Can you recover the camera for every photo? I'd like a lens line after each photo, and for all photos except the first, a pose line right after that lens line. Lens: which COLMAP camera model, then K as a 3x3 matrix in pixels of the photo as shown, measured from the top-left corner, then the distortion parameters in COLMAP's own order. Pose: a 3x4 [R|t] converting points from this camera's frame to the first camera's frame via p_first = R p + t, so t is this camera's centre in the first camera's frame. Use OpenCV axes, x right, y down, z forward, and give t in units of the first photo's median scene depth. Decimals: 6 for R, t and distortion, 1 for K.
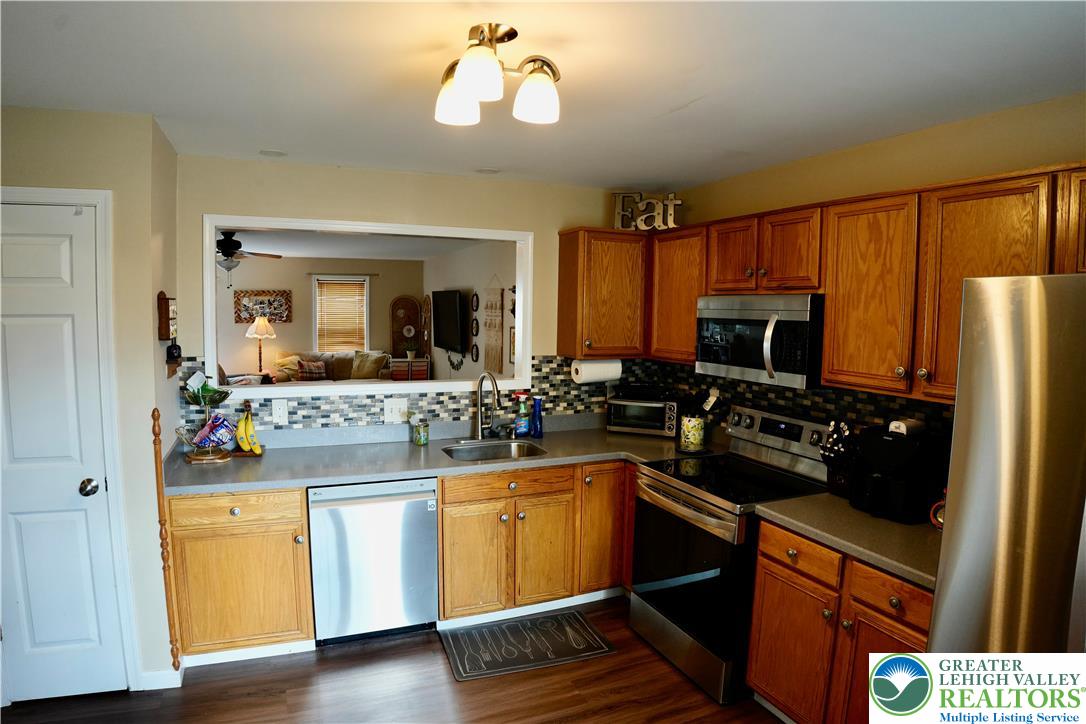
lens RADIAL K [[626.7, 0, 535.4], [0, 626.7, 362.3], [0, 0, 1]] dist [-0.144184, 0.034037]
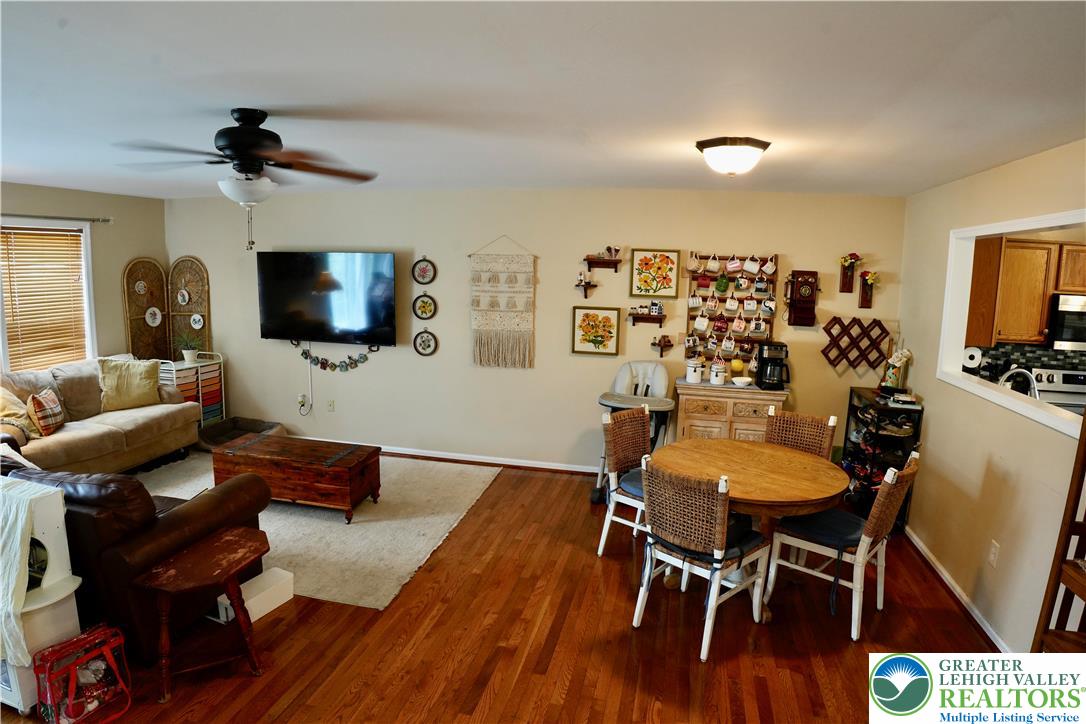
lens RADIAL K [[626.7, 0, 535.4], [0, 626.7, 362.3], [0, 0, 1]] dist [-0.144184, 0.034037]
pose [[0.587193, -0.121563, 0.800267, -1.618339], [0.054973, 0.992365, 0.110407, -0.176882], [-0.807578, -0.020837, 0.589393, 1.316810]]
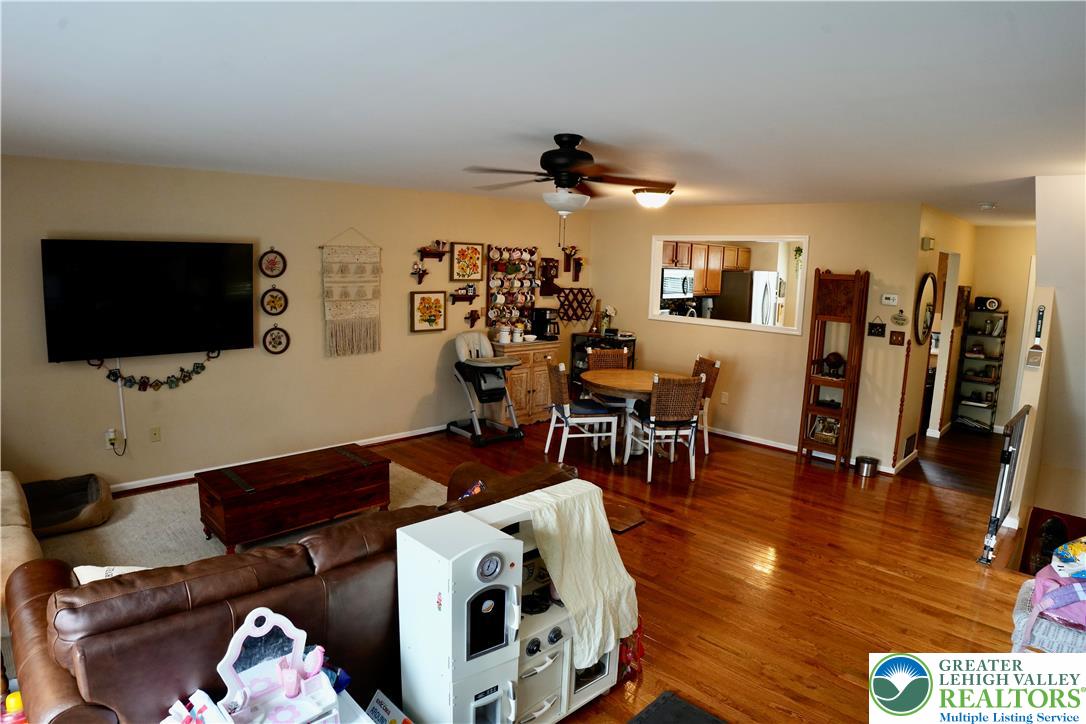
lens RADIAL K [[626.7, 0, 535.4], [0, 626.7, 362.3], [0, 0, 1]] dist [-0.144184, 0.034037]
pose [[-0.359850, -0.171732, 0.917069, -2.166218], [0.049268, 0.978046, 0.202482, -0.300398], [-0.931709, 0.118045, -0.343489, 2.648815]]
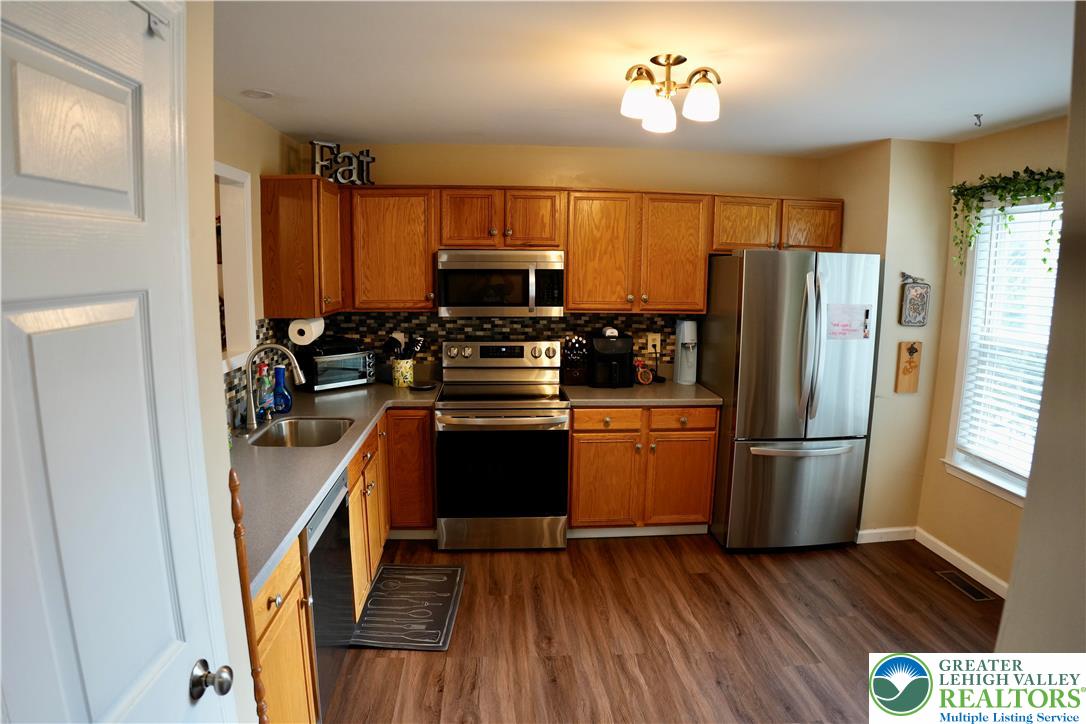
lens RADIAL K [[626.7, 0, 535.4], [0, 626.7, 362.3], [0, 0, 1]] dist [-0.144184, 0.034037]
pose [[0.330966, -0.159353, 0.930090, -0.858970], [0.076490, 0.986925, 0.141872, -0.056569], [-0.940537, 0.024187, 0.338828, 0.485446]]
